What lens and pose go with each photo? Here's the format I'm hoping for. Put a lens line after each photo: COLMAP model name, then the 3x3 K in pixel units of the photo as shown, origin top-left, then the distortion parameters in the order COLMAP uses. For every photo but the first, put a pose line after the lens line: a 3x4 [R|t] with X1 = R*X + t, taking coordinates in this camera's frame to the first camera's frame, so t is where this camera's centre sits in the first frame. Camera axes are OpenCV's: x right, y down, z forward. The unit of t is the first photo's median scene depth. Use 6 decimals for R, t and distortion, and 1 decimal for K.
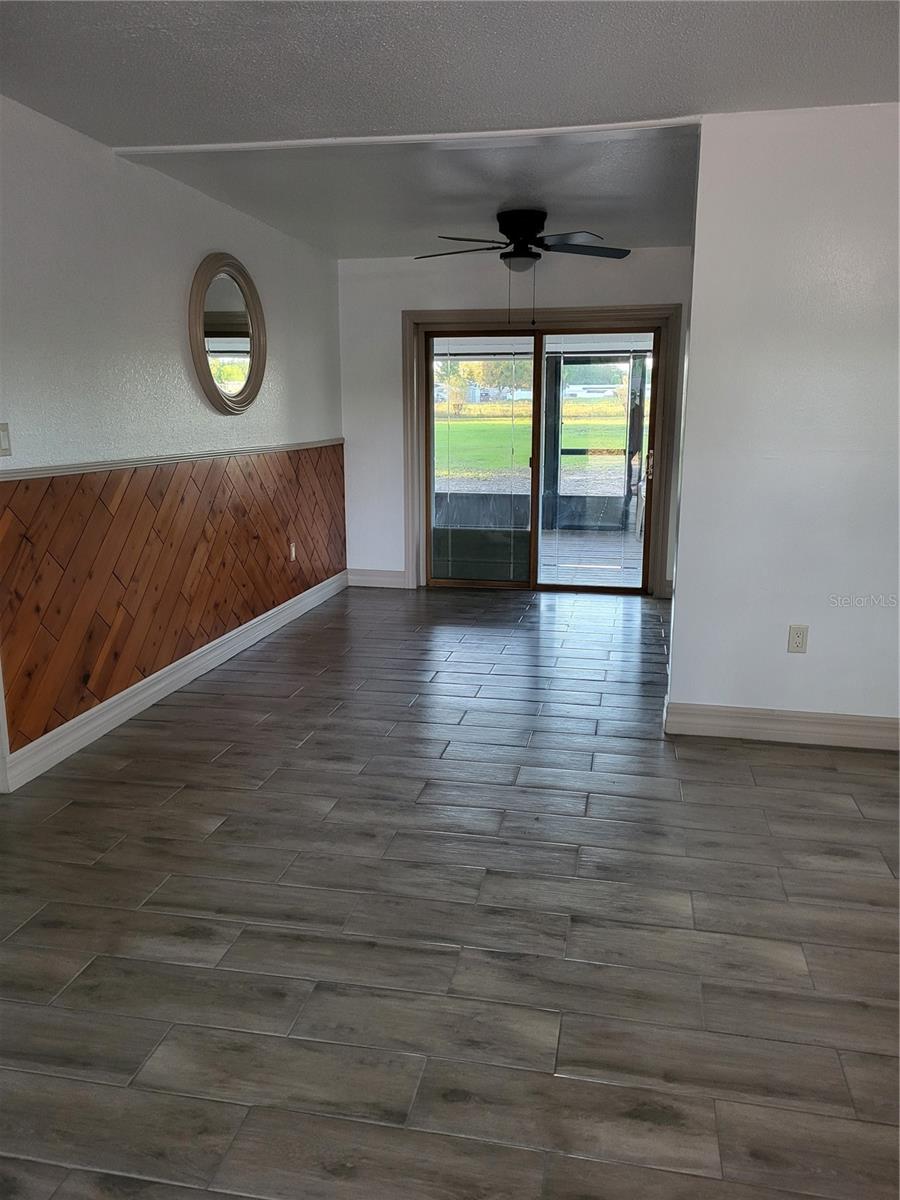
lens RADIAL K [[901.6, 0, 456.0], [0, 901.6, 593.9], [0, 0, 1]] dist [0.064964, -0.052831]
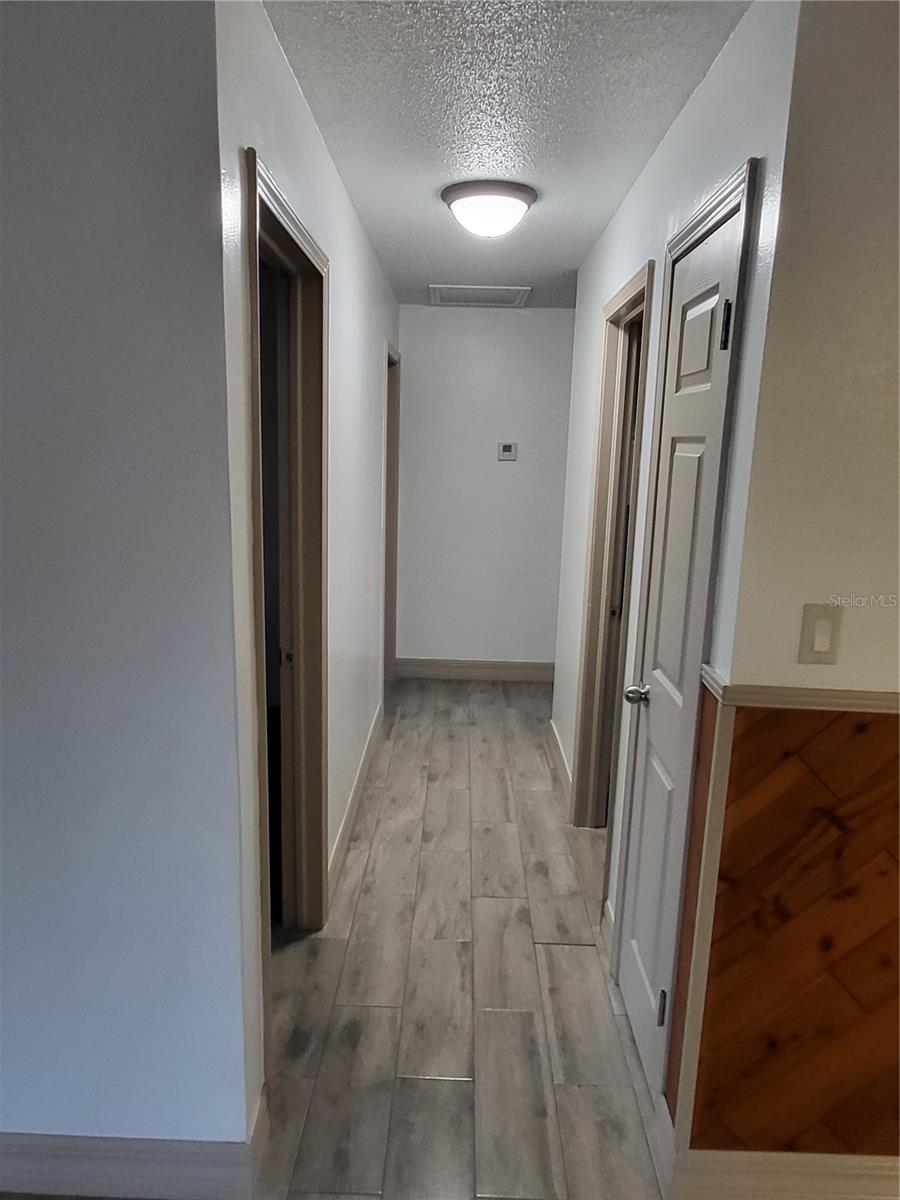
lens RADIAL K [[469.5, 0, 453.9], [0, 469.5, 603.8], [0, 0, 1]] dist [0.004566, -0.000166]
pose [[0.182955, 0.124938, -0.975150, -0.237378], [-0.237524, 0.968125, 0.079474, -0.136680], [0.953997, 0.217081, 0.206799, 0.645683]]
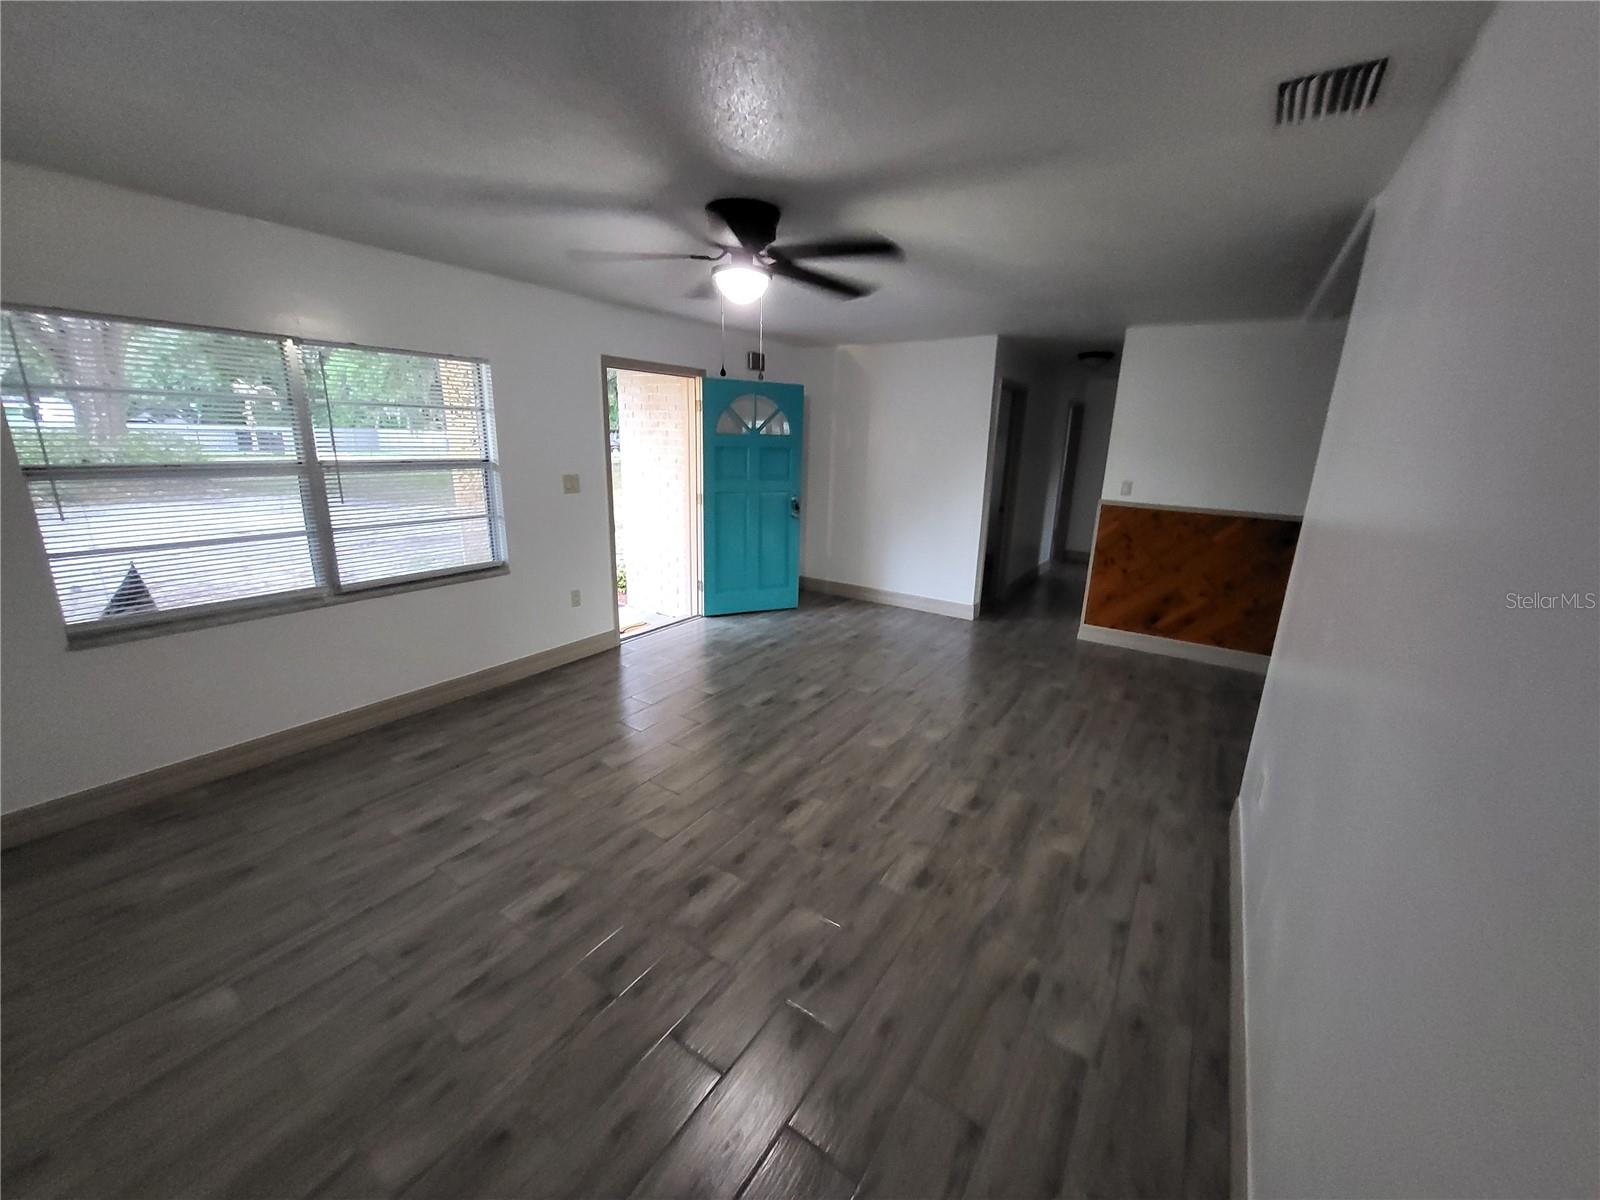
lens RADIAL K [[626.0, 0, 807.1], [0, 626.0, 591.8], [0, 0, 1]] dist [0.004566, -0.000166]
pose [[-0.374898, 0.217557, -0.901178, 1.037028], [-0.220965, 0.923090, 0.314770, -0.213837], [0.900348, 0.317135, -0.297992, 0.734423]]
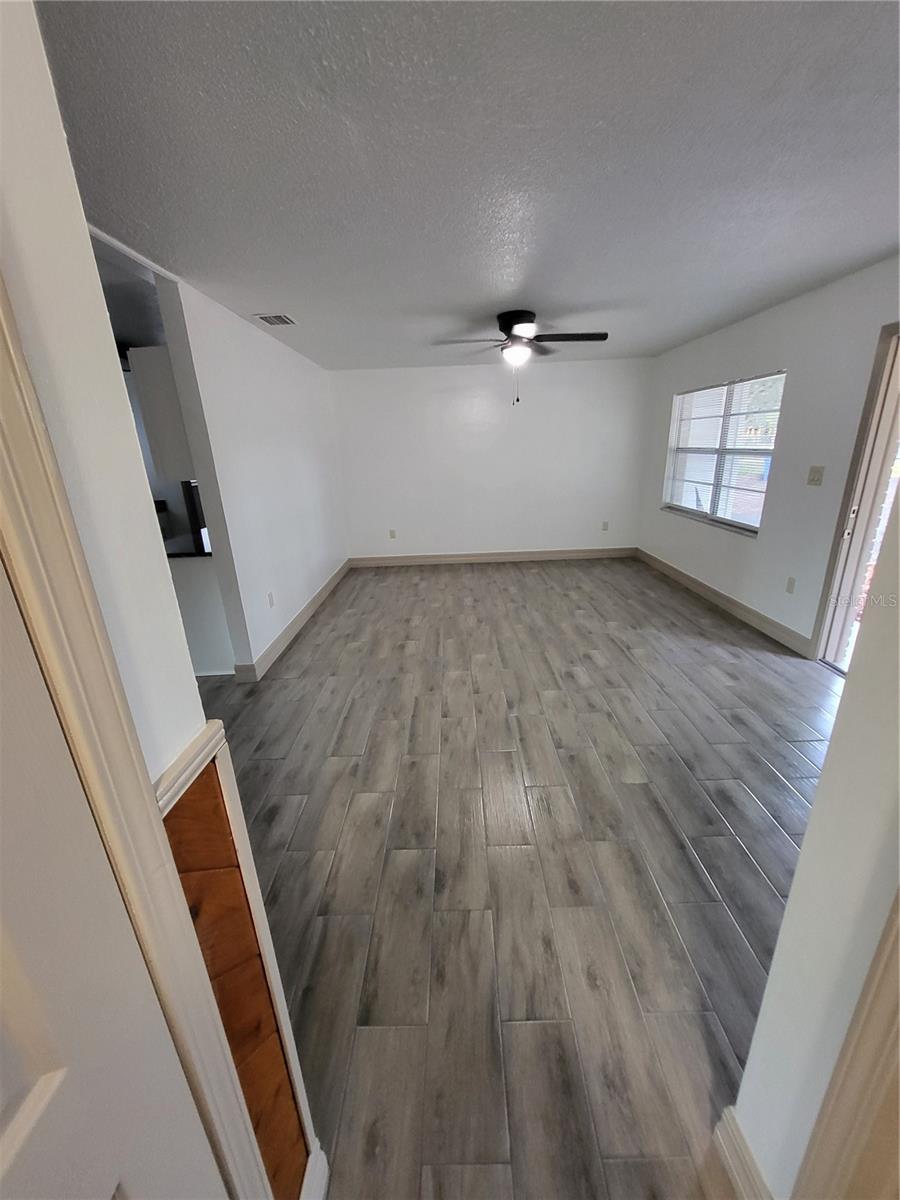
lens RADIAL K [[469.5, 0, 453.9], [0, 469.5, 603.8], [0, 0, 1]] dist [0.004566, -0.000166]
pose [[-0.205804, -0.307587, 0.928997, -0.614151], [0.239265, 0.904690, 0.352545, -0.196997], [-0.948893, 0.294831, -0.112594, 0.753563]]
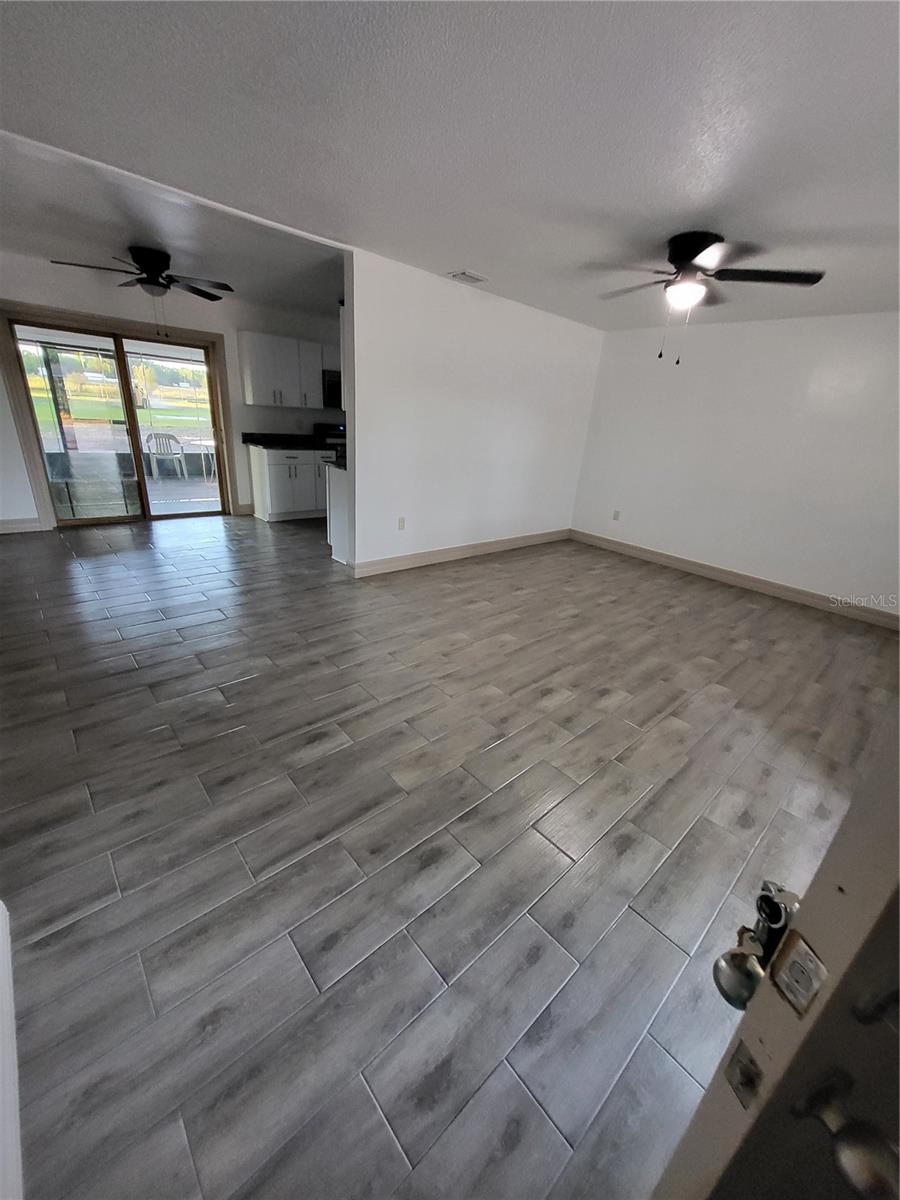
lens RADIAL K [[466.7, 0, 454.0], [0, 466.7, 605.1], [0, 0, 1]] dist [0.002508, 0.000093]
pose [[0.589697, -0.264533, 0.763073, -0.485821], [0.092002, 0.960688, 0.261941, -0.048299], [-0.802367, -0.084261, 0.590852, 0.194911]]
